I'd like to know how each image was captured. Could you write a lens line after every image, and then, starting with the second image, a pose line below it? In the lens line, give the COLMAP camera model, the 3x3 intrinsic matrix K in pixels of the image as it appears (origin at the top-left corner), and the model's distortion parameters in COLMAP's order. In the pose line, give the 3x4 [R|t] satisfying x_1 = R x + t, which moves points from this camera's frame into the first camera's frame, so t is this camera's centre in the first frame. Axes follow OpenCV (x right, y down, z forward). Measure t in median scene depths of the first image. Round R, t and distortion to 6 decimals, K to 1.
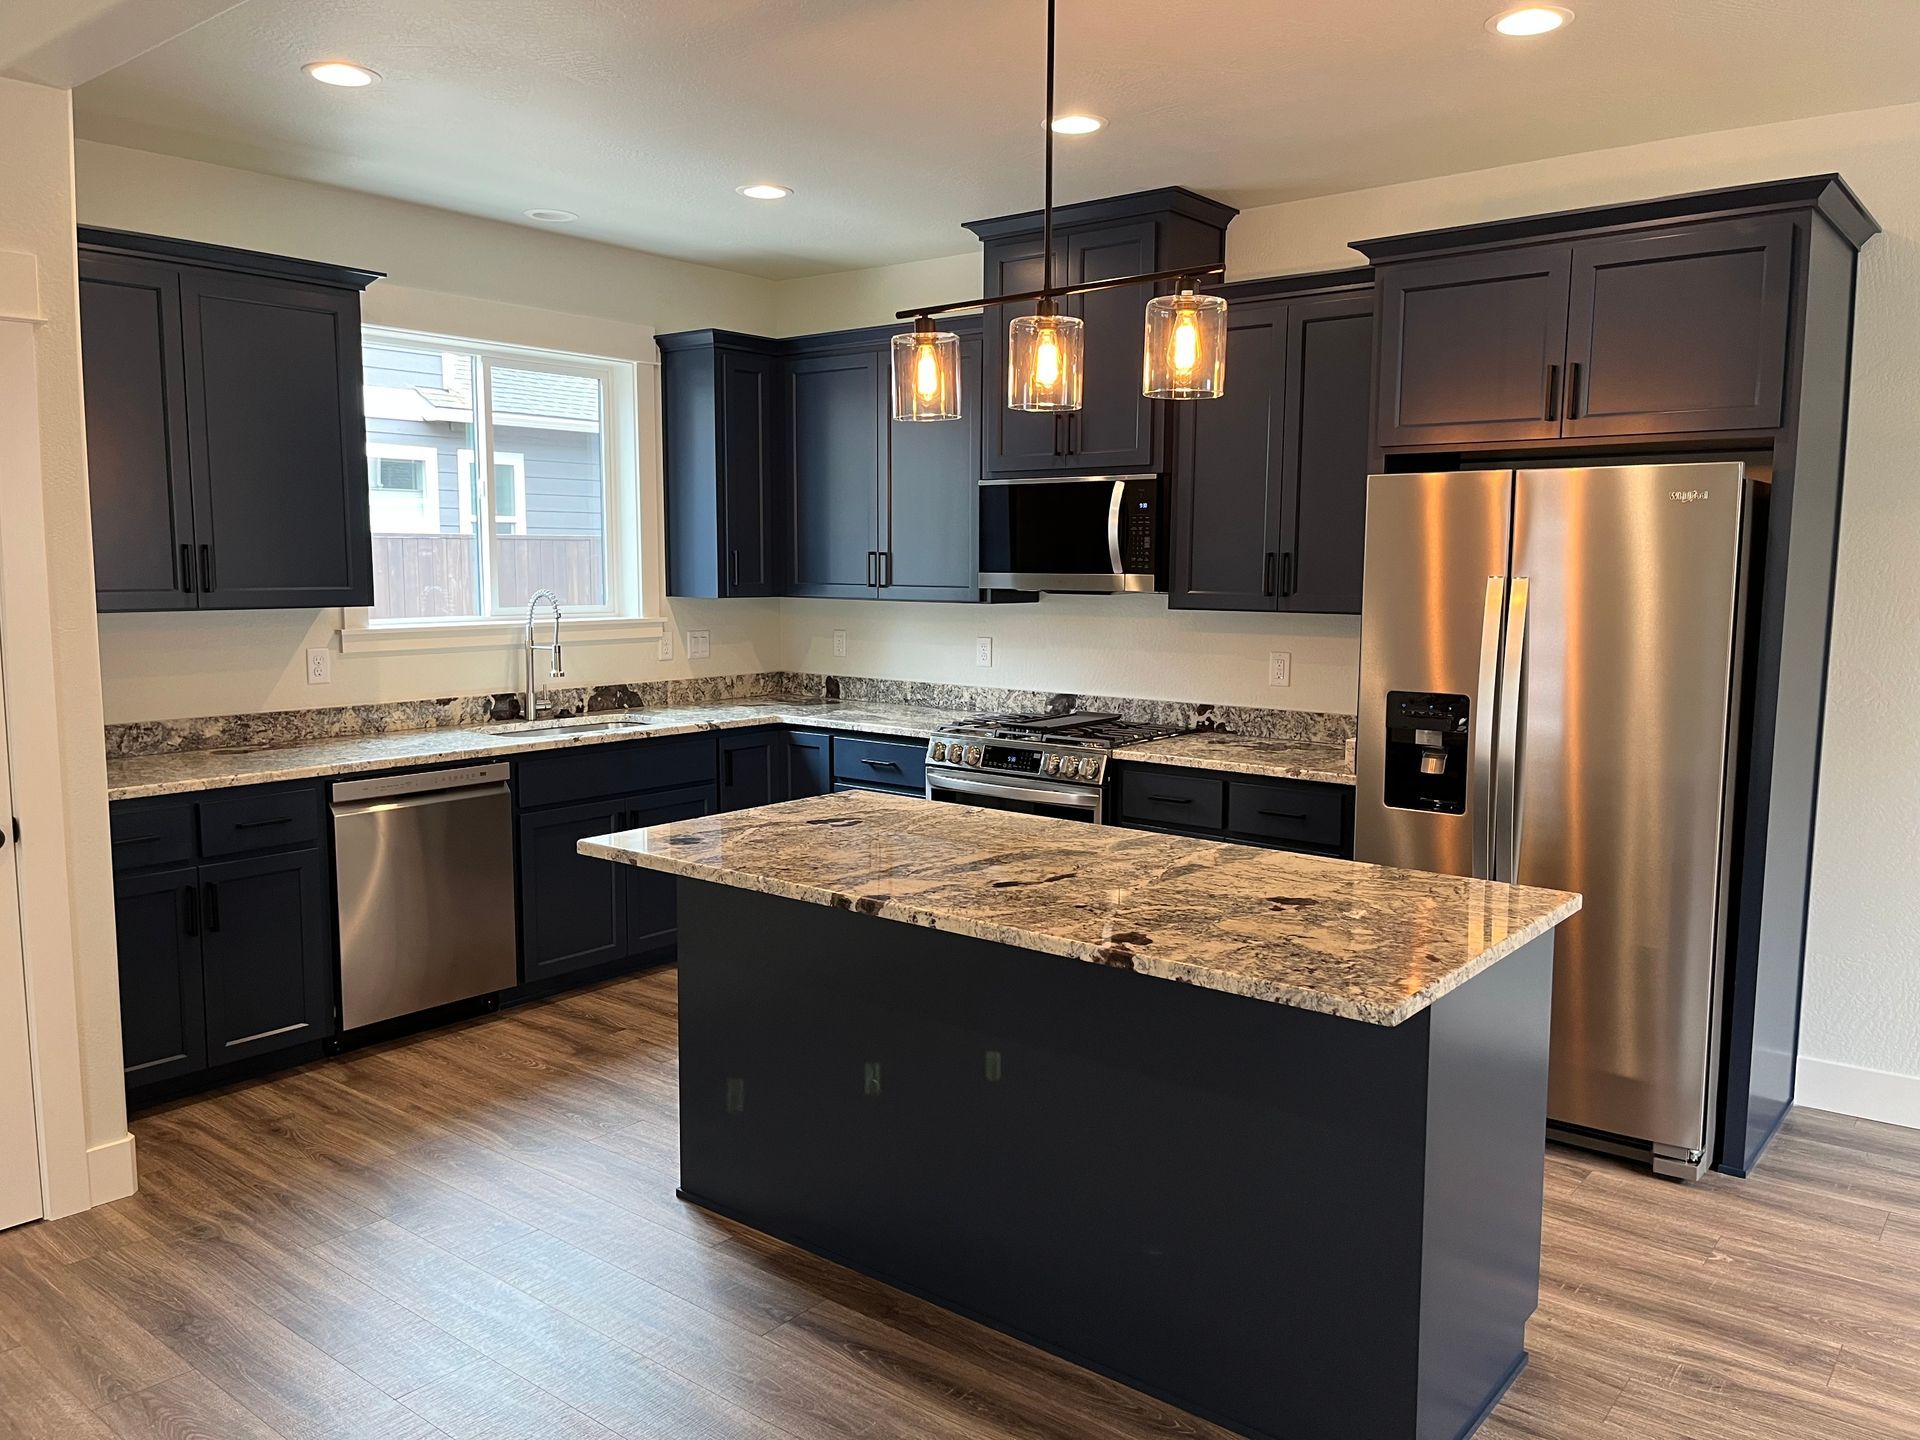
lens RADIAL K [[1468.7, 0, 953.4], [0, 1468.7, 718.3], [0, 0, 1]] dist [0.034540, -0.049242]
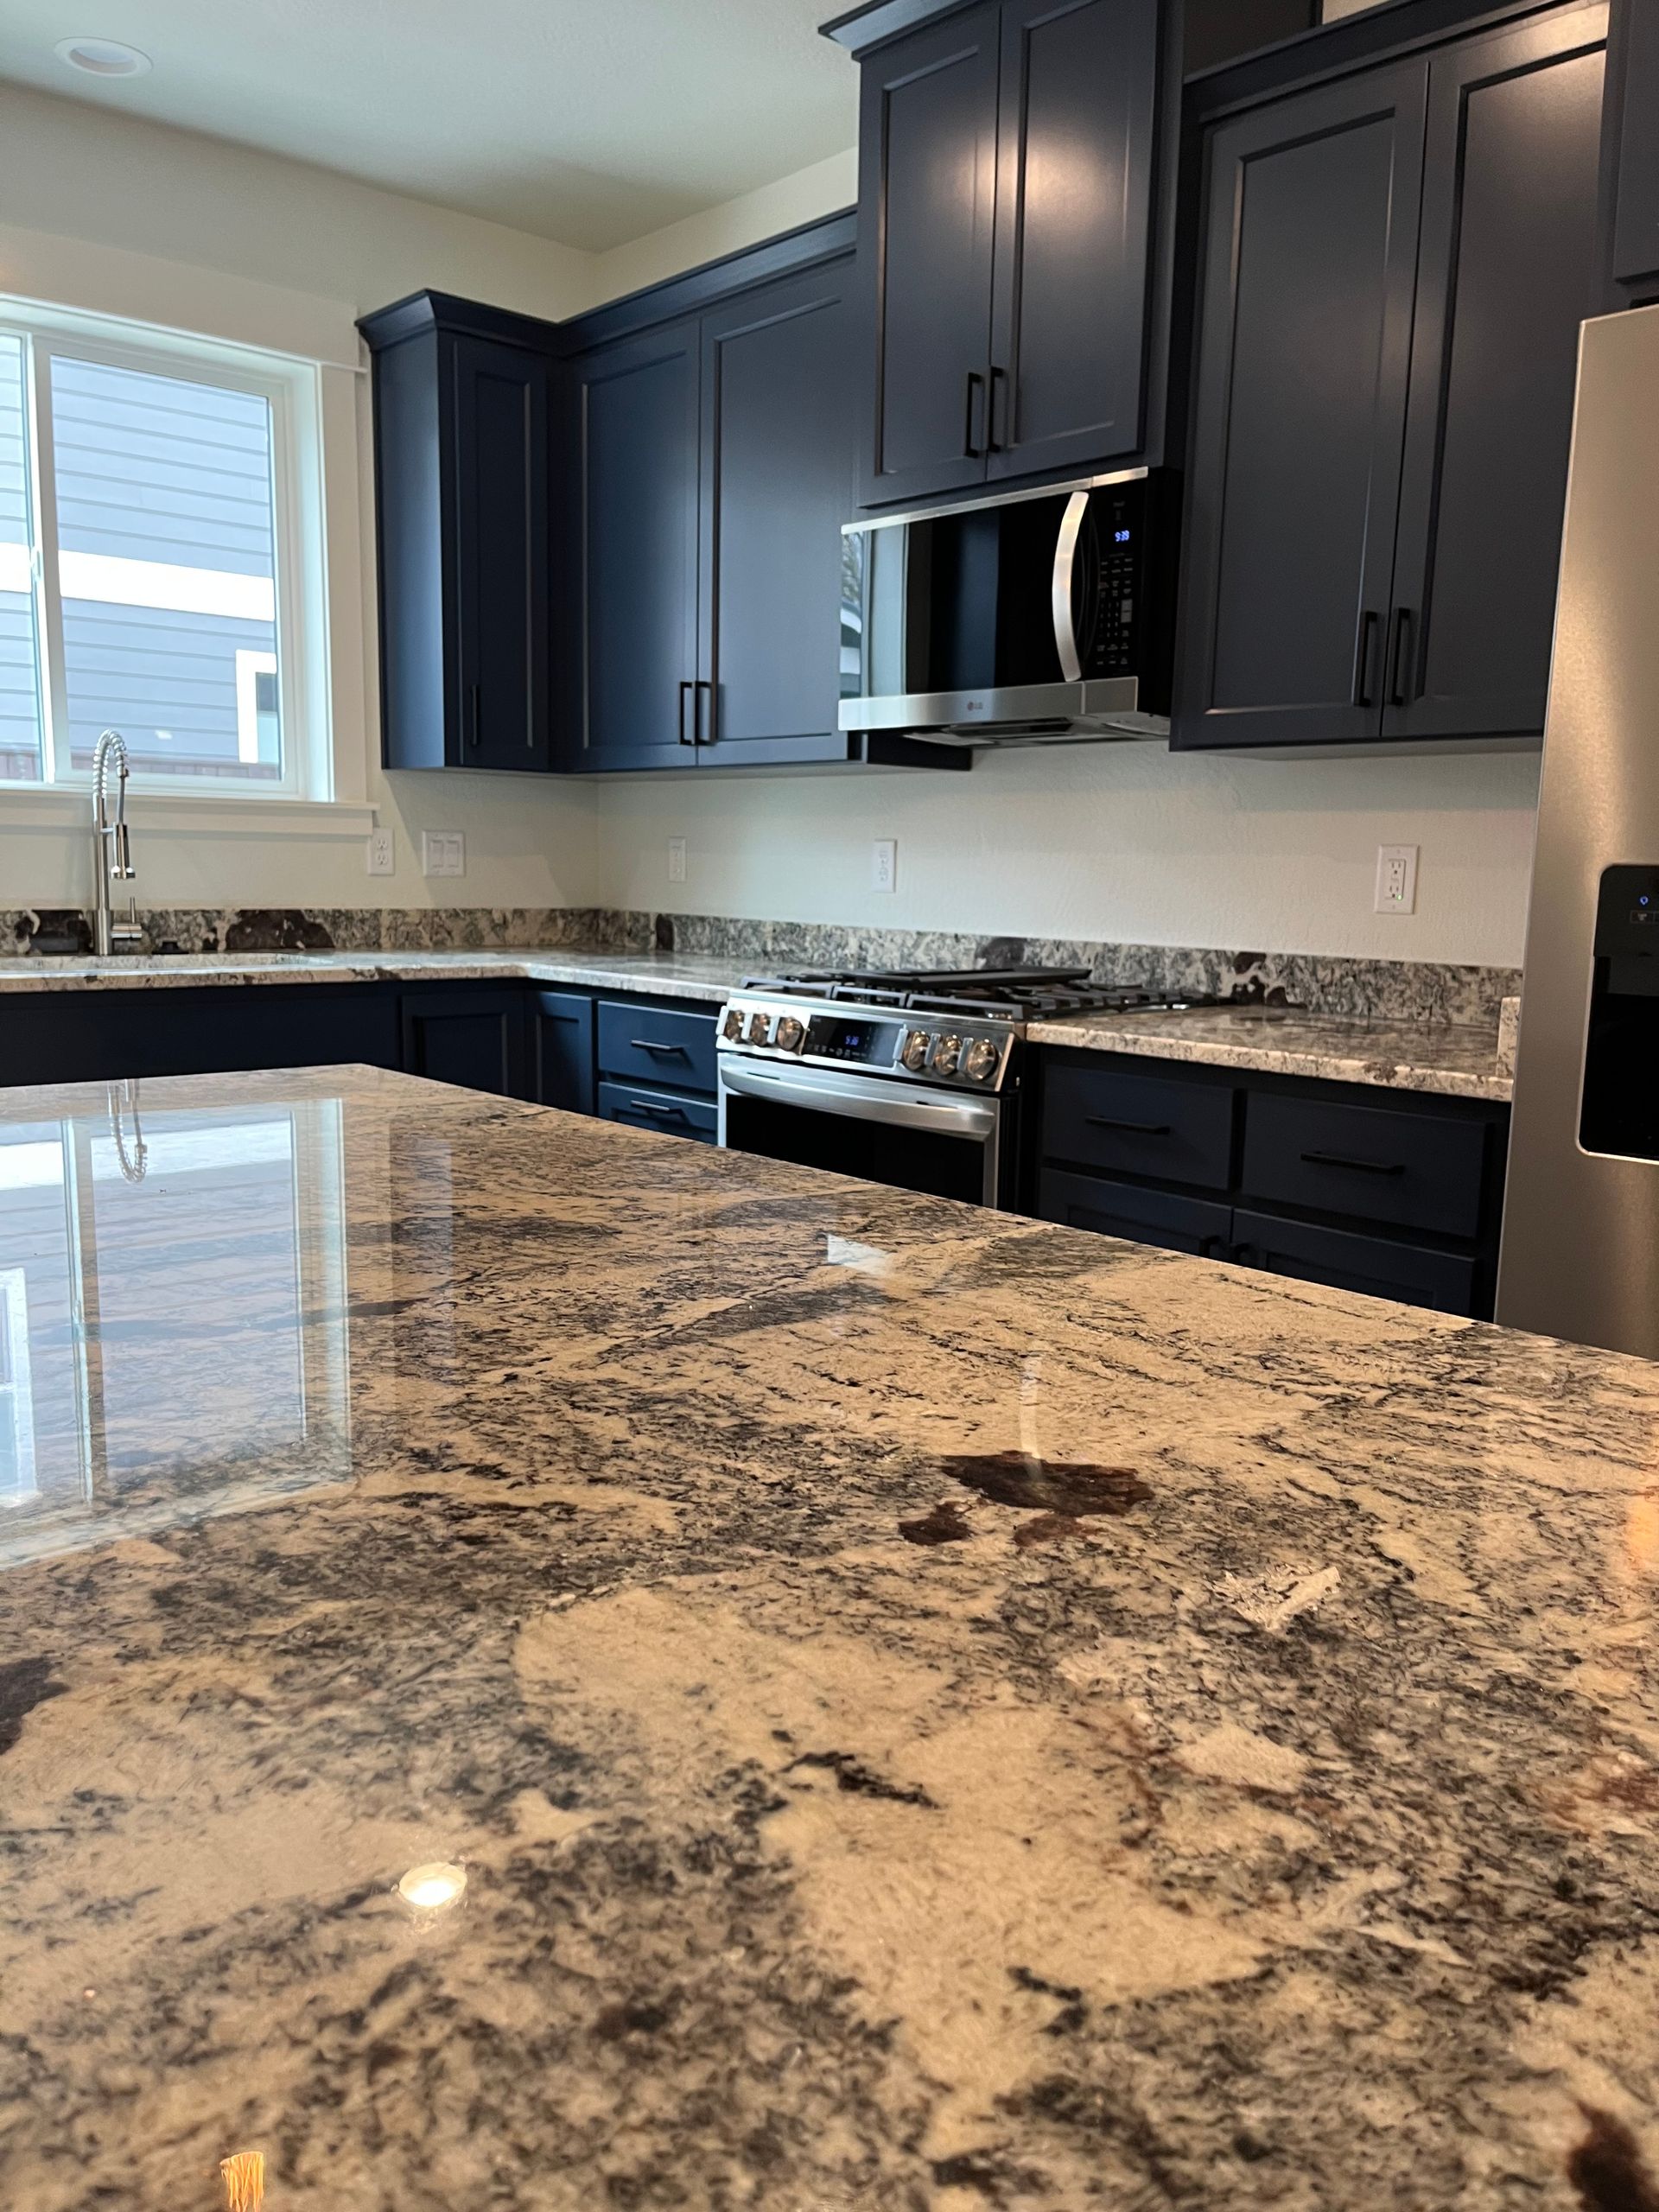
lens RADIAL K [[1692.0, 0, 835.9], [0, 1692.0, 1120.8], [0, 0, 1]] dist [0.034540, -0.049242]
pose [[0.986256, 0.041256, -0.159994, 0.125795], [-0.034739, 0.998457, 0.043320, 0.029286], [0.161534, -0.037167, 0.986167, 0.384592]]
